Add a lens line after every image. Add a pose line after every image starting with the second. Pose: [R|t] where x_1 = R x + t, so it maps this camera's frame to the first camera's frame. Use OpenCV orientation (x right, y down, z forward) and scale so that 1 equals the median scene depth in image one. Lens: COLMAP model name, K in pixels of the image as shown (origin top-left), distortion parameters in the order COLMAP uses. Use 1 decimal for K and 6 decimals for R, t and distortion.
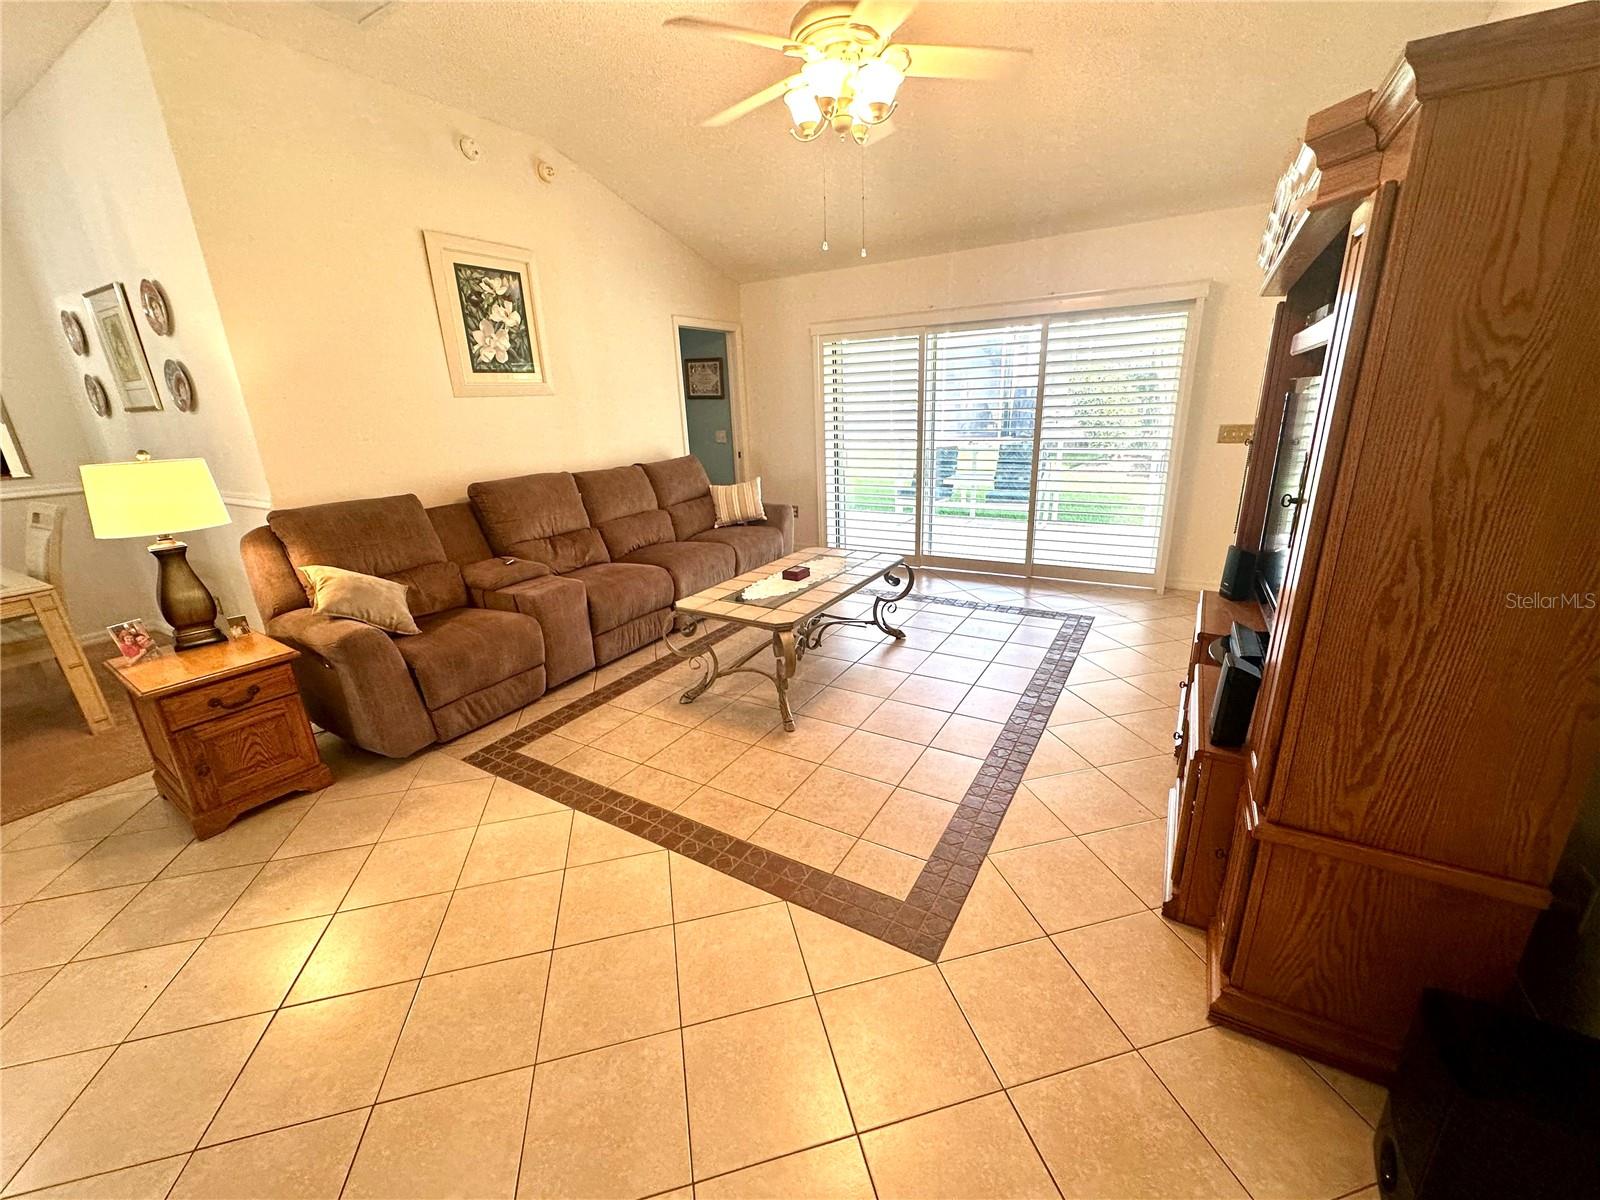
lens RADIAL K [[633.3, 0, 803.4], [0, 633.3, 607.4], [0, 0, 1]] dist [0.002627, 0.000226]
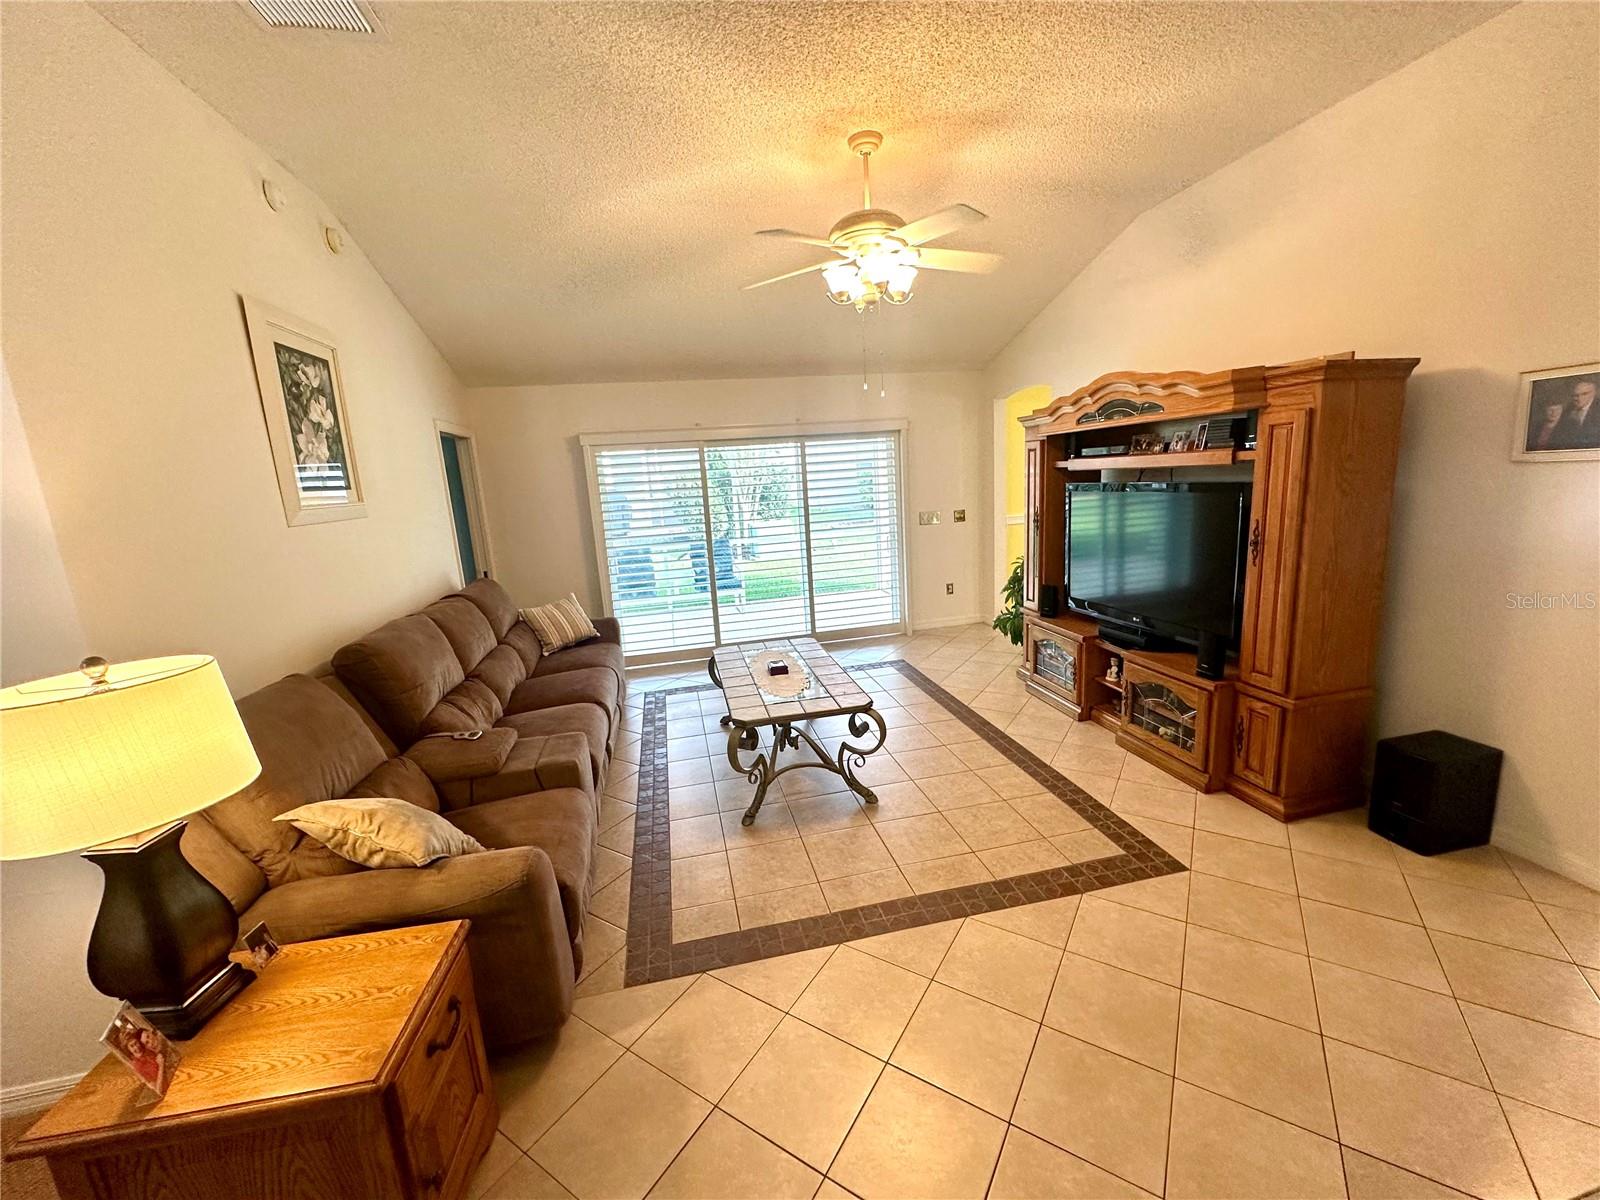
lens RADIAL K [[633.3, 0, 803.4], [0, 633.3, 607.4], [0, 0, 1]] dist [0.002627, 0.000226]
pose [[0.729986, -0.147406, 0.667377, -0.586127], [0.245634, 0.967806, -0.054915, -0.072608], [-0.637797, 0.204018, 0.742692, 0.156329]]
